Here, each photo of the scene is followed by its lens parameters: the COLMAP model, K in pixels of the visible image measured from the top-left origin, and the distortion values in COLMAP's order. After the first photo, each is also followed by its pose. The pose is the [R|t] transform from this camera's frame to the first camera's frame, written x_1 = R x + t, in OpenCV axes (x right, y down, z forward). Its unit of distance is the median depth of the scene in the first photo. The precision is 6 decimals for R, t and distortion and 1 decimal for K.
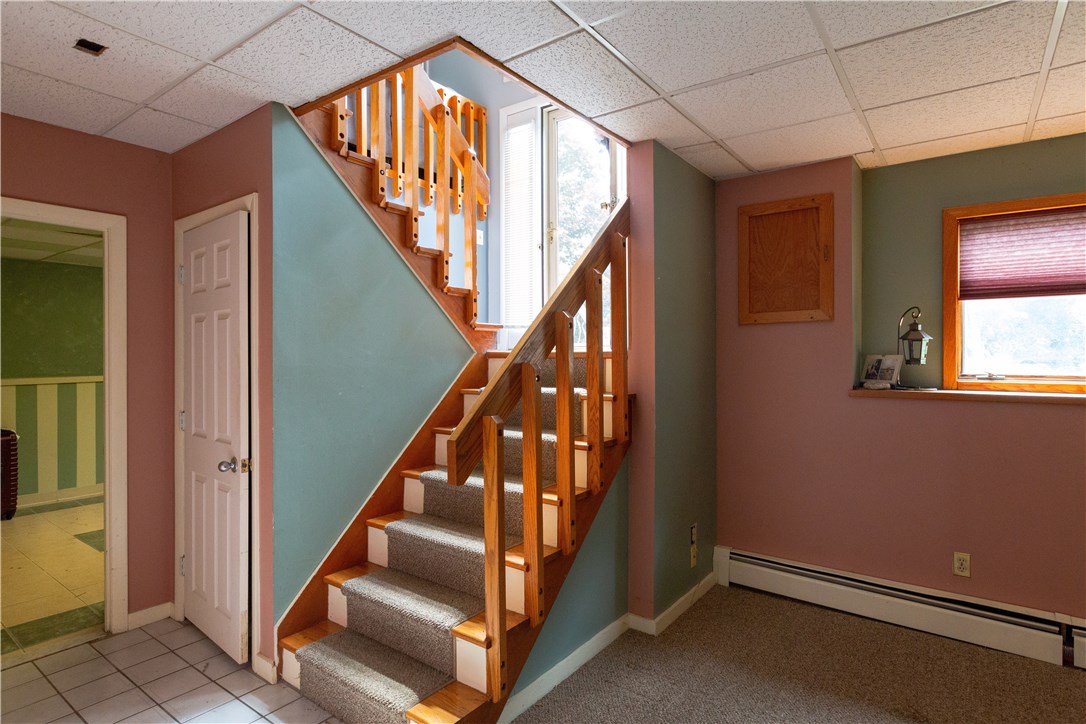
lens RADIAL K [[581.0, 0, 543.1], [0, 581.0, 361.5], [0, 0, 1]] dist [0.003457, 0.000284]
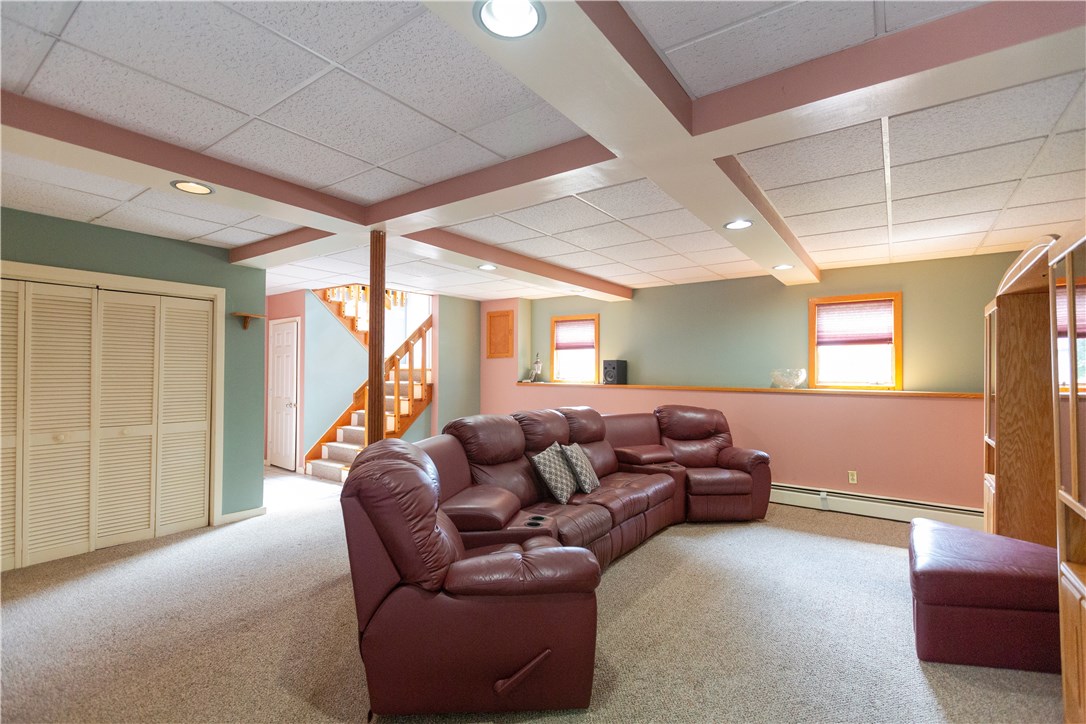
lens RADIAL K [[495.9, 0, 542.1], [0, 495.9, 361.9], [0, 0, 1]] dist [0.004069, -0.001833]
pose [[0.999977, 0.005876, 0.003245, 0.697383], [-0.005823, 0.999855, -0.016003, -0.012386], [-0.003338, 0.015984, 0.999867, -1.449843]]
